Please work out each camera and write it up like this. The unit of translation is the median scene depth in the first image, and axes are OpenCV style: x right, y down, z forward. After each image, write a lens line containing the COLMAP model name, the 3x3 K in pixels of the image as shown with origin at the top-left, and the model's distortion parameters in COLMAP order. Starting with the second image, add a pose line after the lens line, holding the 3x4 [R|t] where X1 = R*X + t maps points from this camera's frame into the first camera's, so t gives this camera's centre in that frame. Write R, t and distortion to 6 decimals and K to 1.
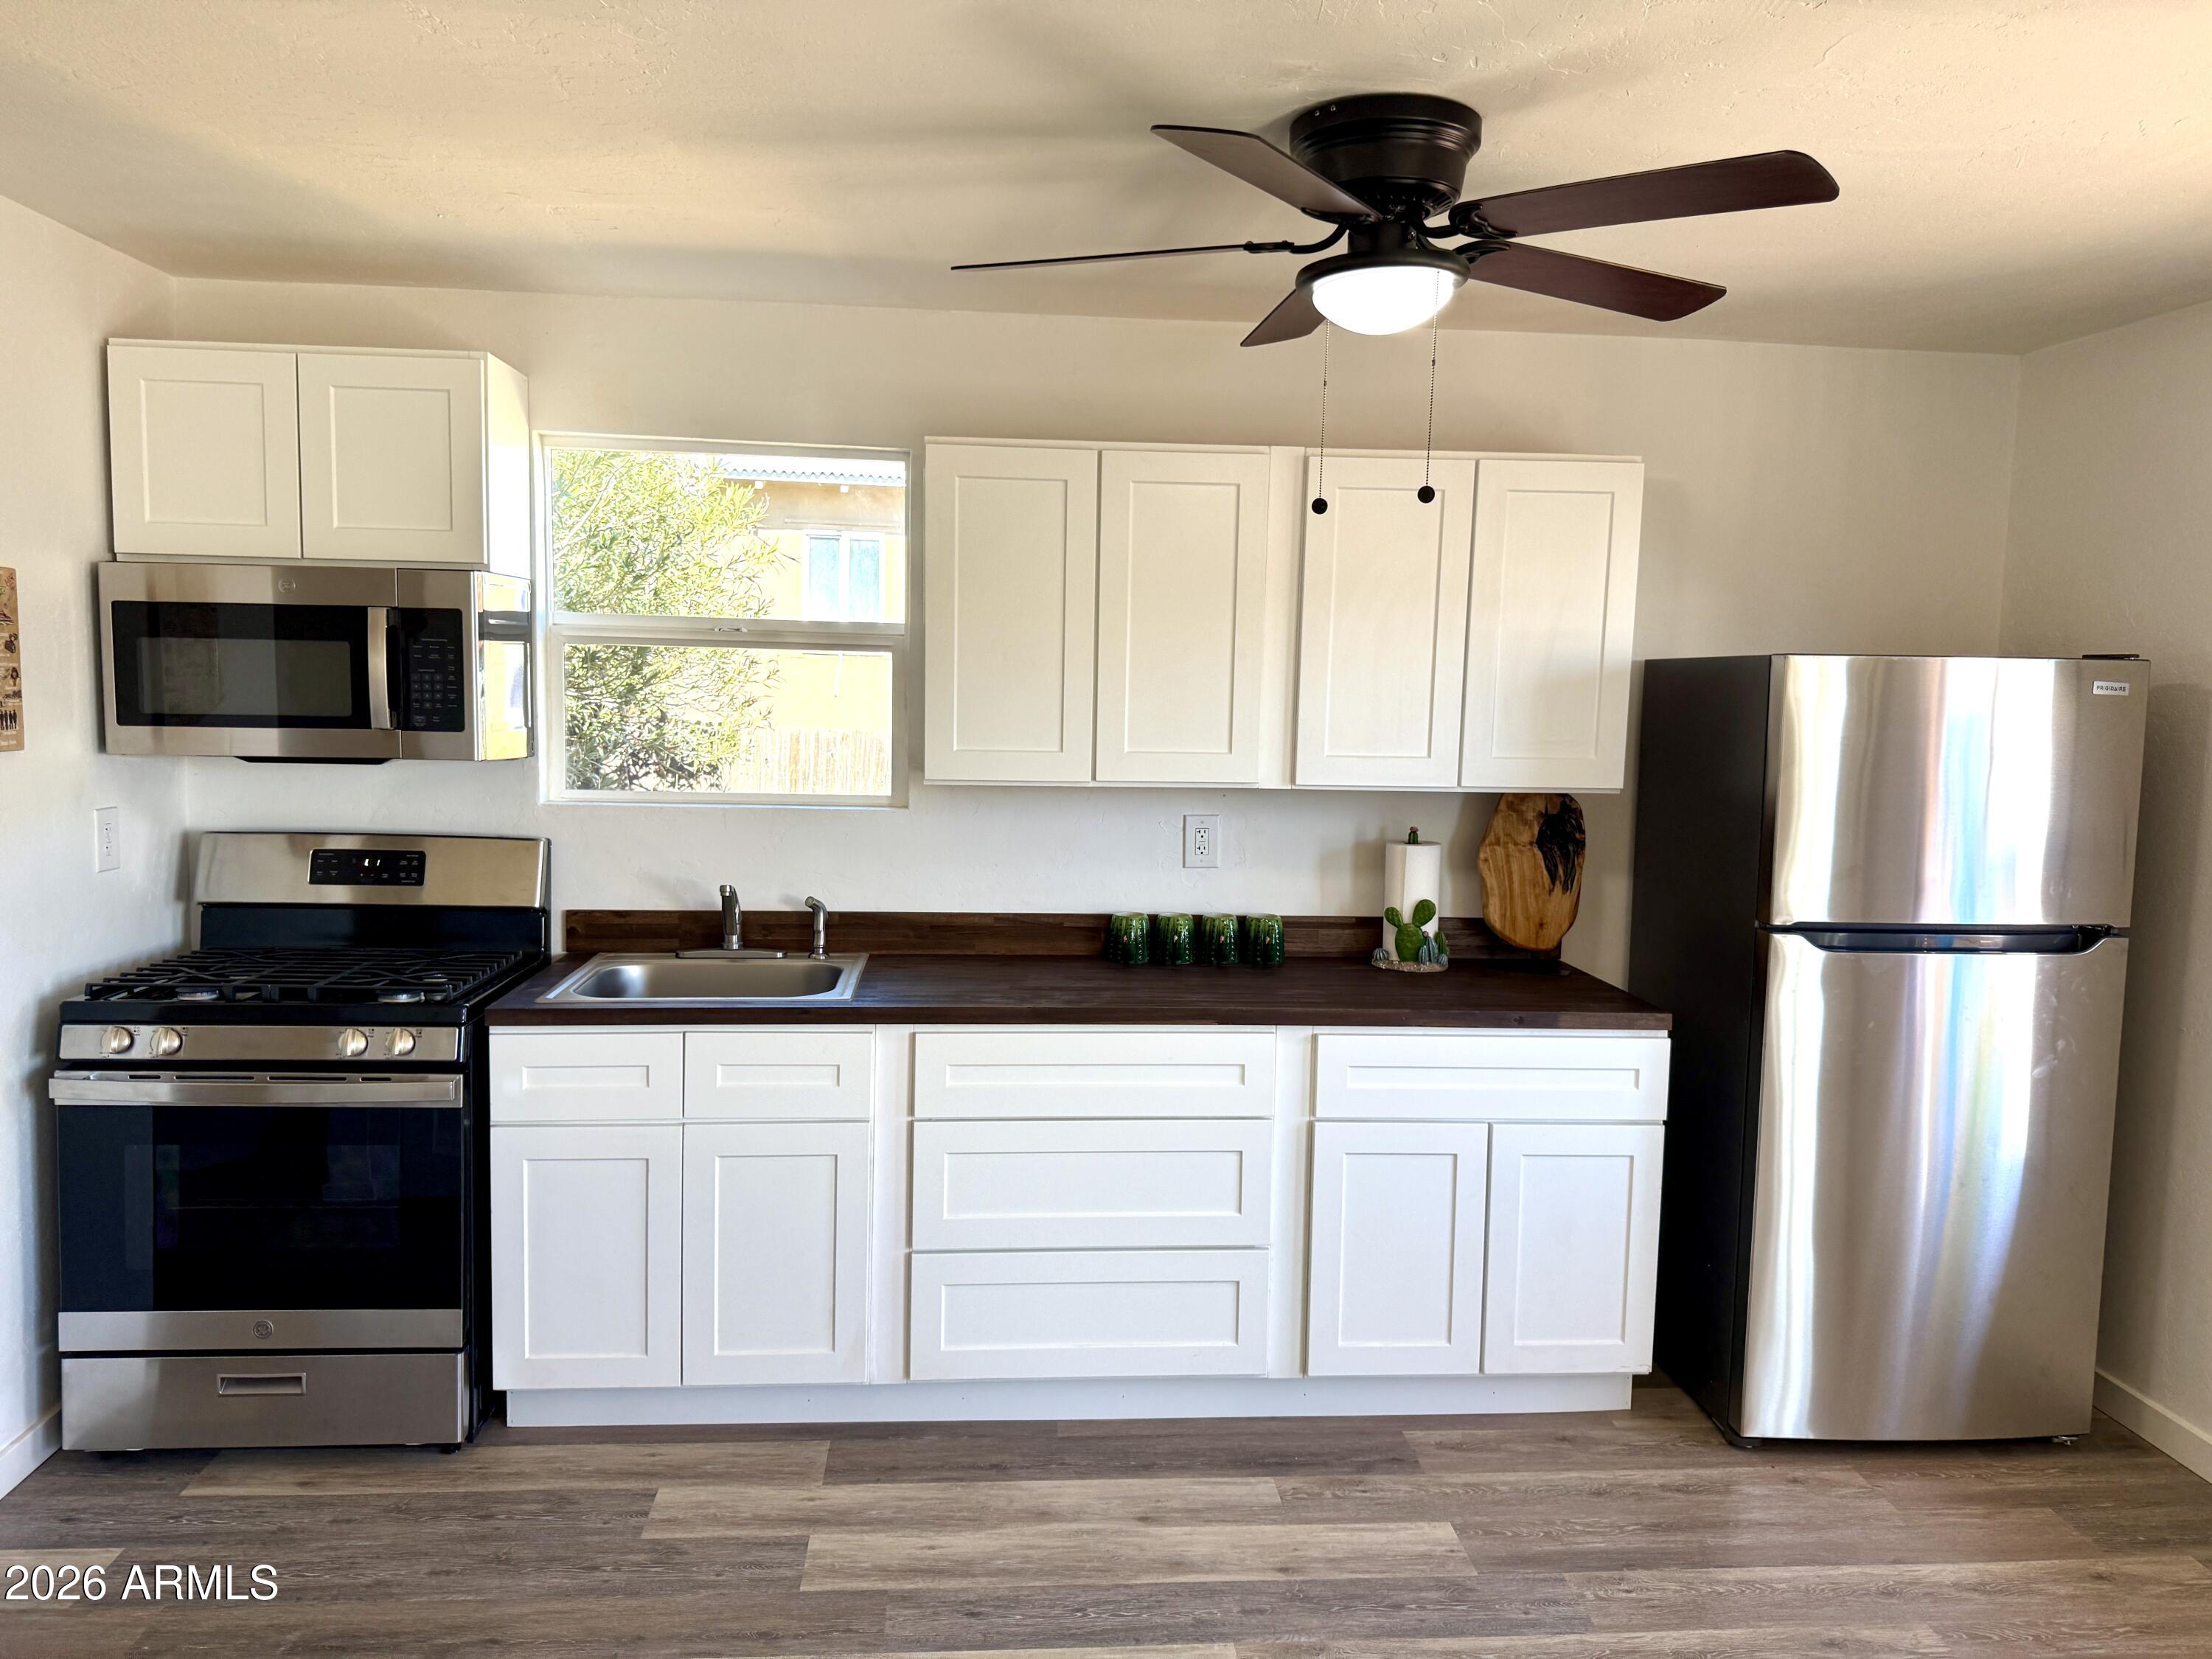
lens RADIAL K [[1560.8, 0, 1106.0], [0, 1560.8, 829.5], [0, 0, 1]] dist [0.108819, -0.185364]
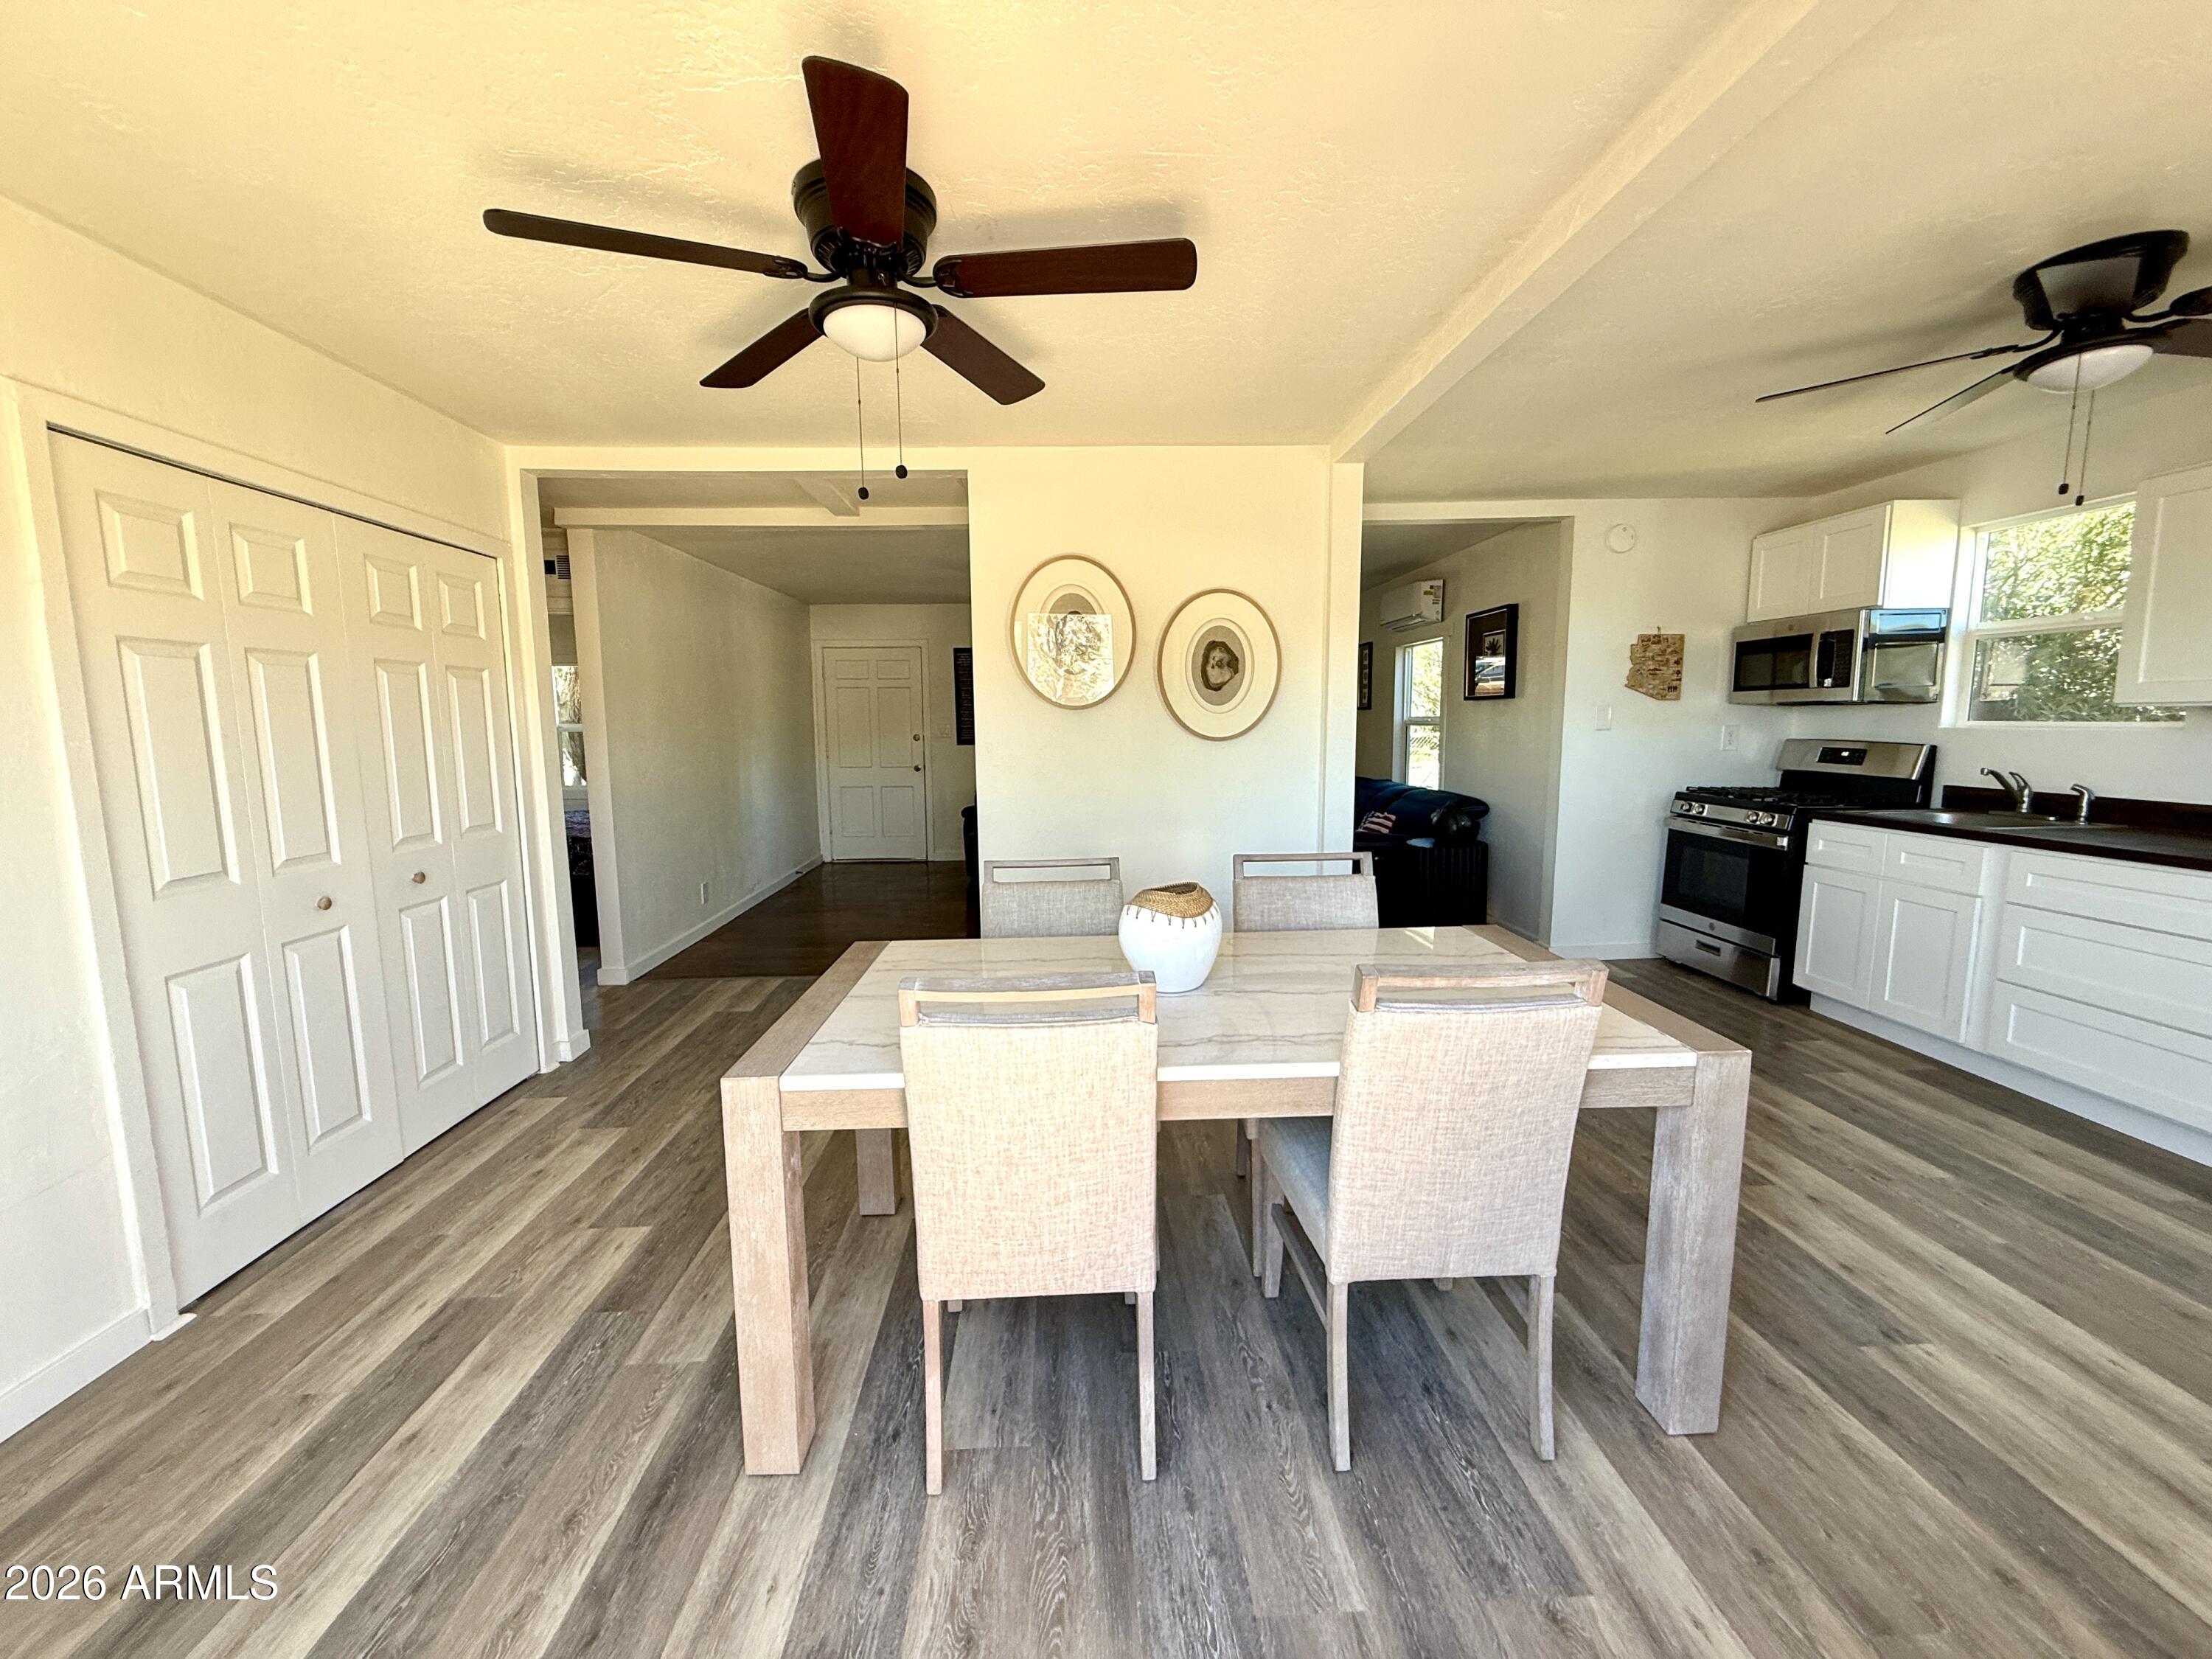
lens RADIAL K [[880.8, 0, 1106.0], [0, 880.8, 829.5], [0, 0, 1]] dist [0.002045, 0.000672]
pose [[-0.028391, 0.106785, -0.993877, 0.836267], [-0.087388, 0.990206, 0.108886, 0.086728], [0.995770, 0.089944, -0.018781, 0.038527]]
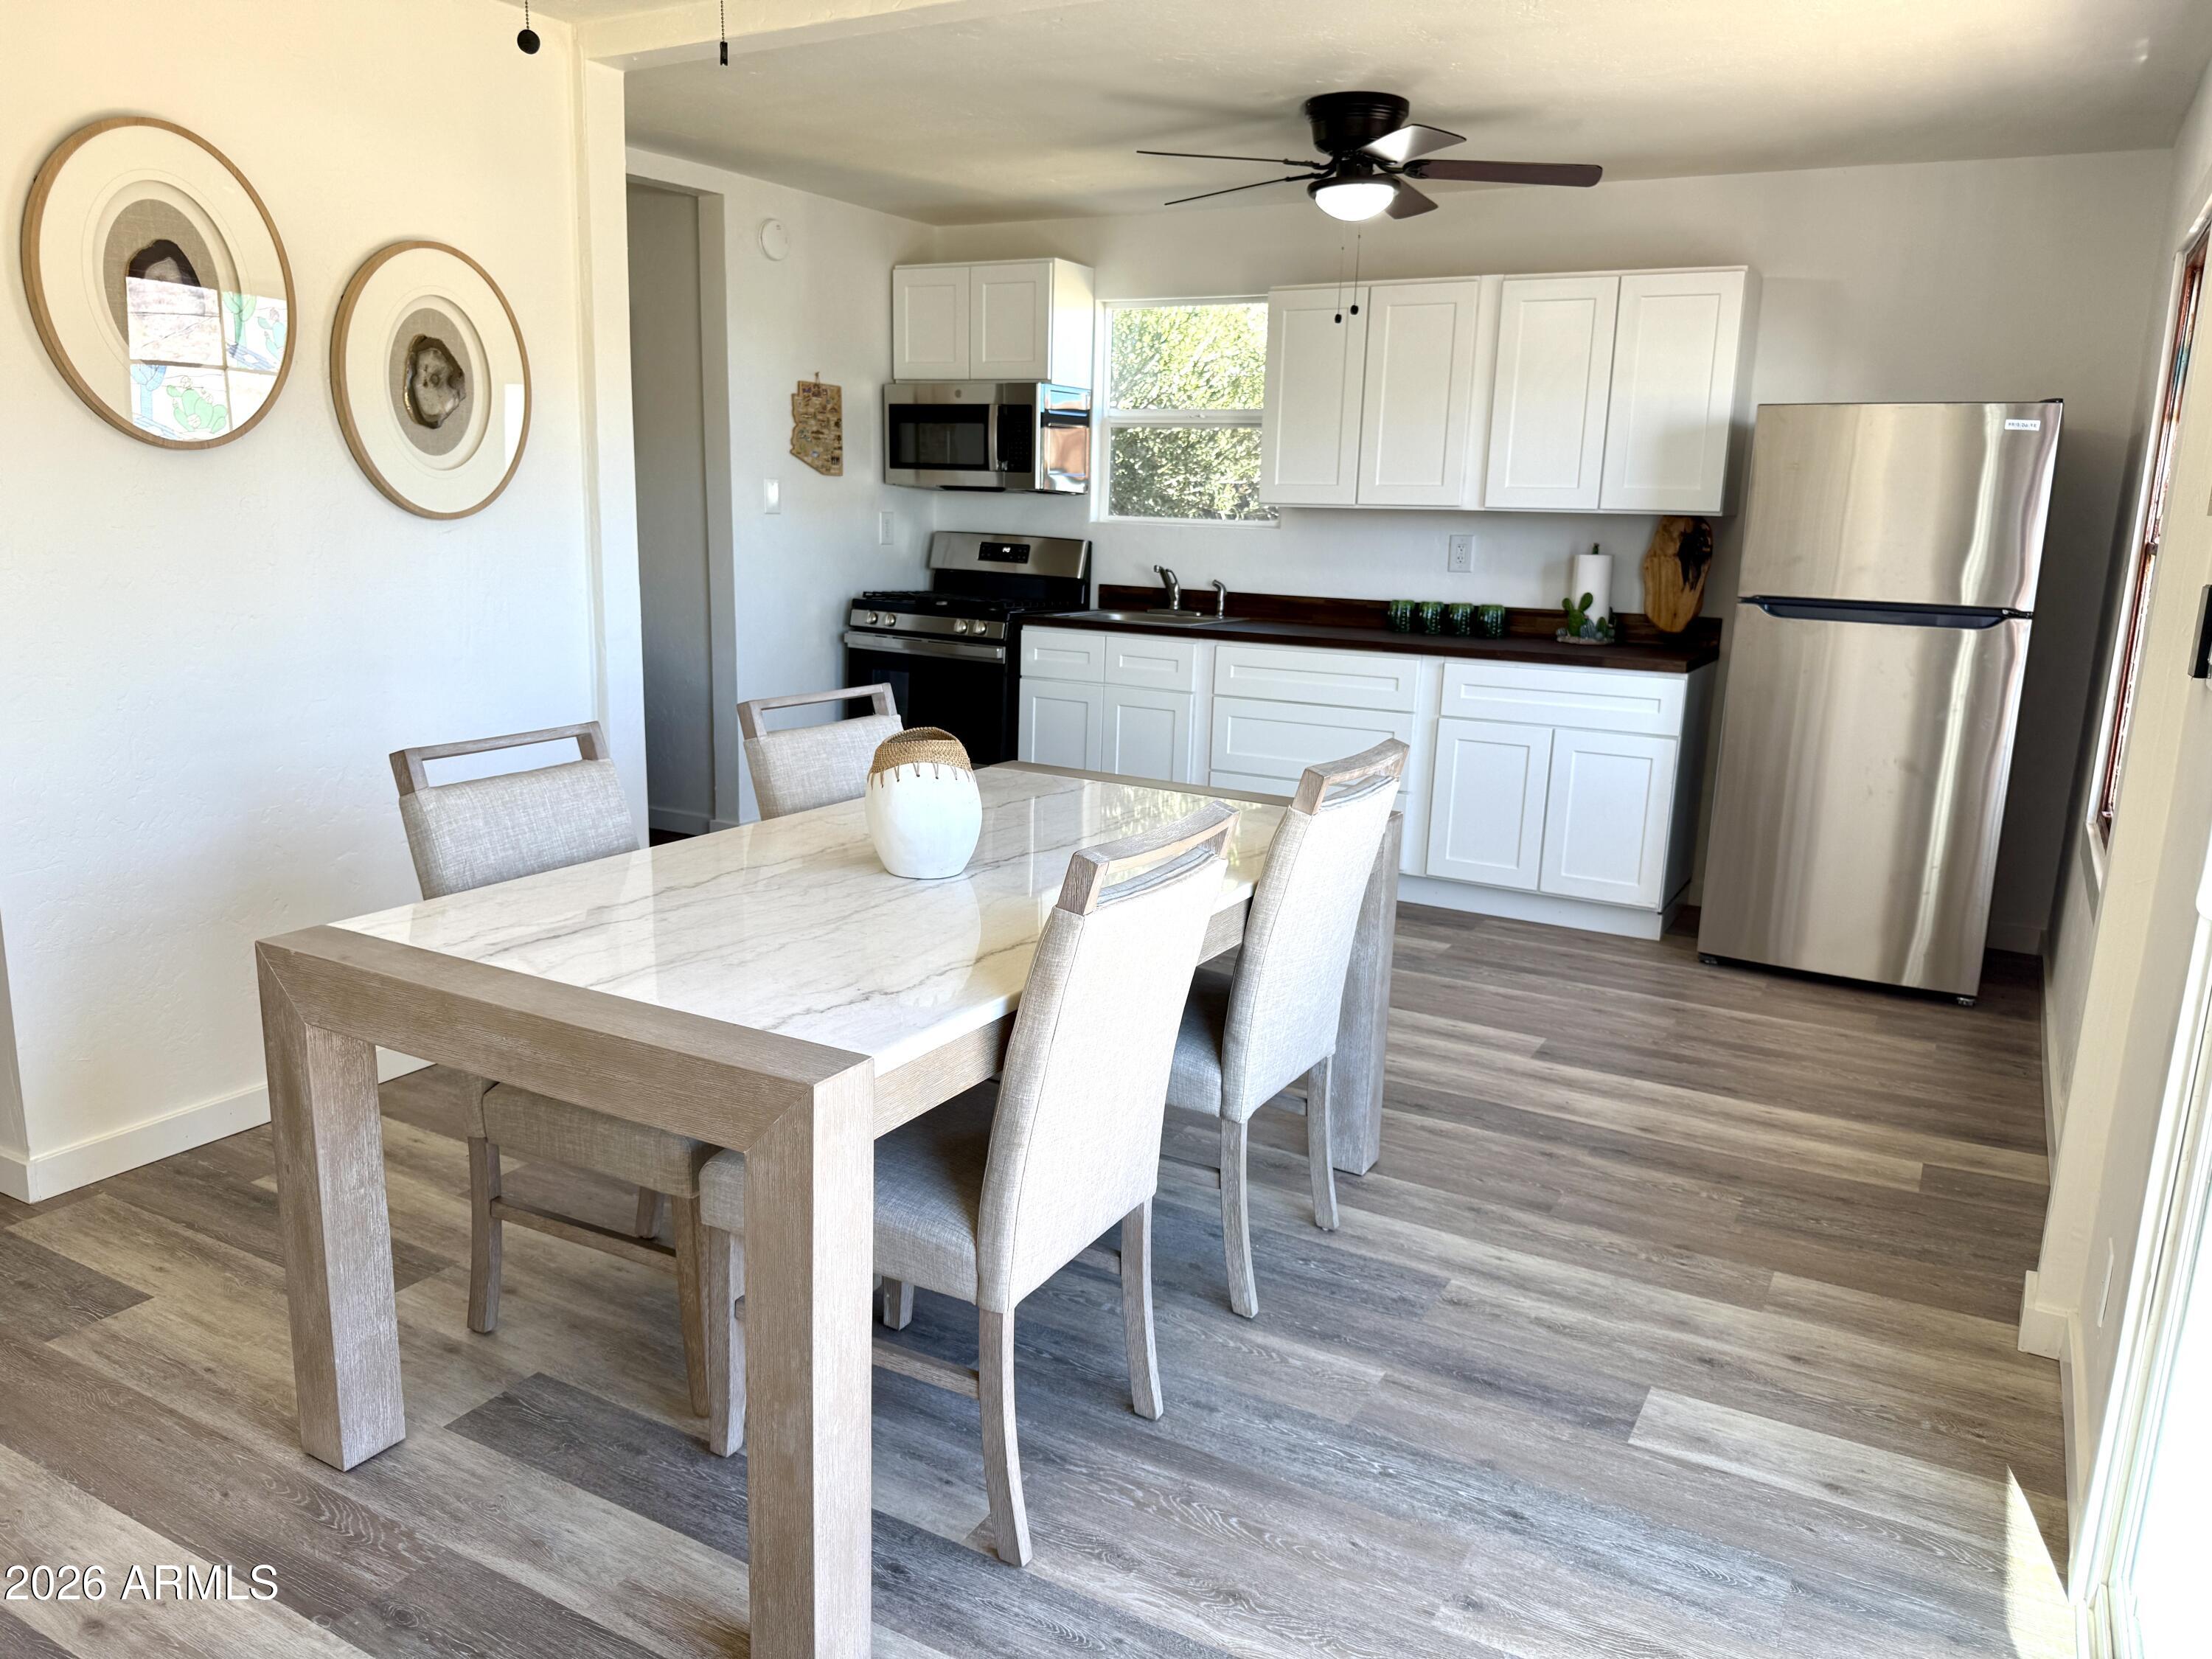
lens RADIAL K [[1543.0, 0, 1106.0], [0, 1543.0, 829.5], [0, 0, 1]] dist [0.174312, -0.372206]
pose [[0.828783, 0.119956, -0.546562, 0.735615], [-0.067188, 0.991018, 0.115623, 0.140194], [0.555522, -0.059104, 0.829398, -0.515421]]
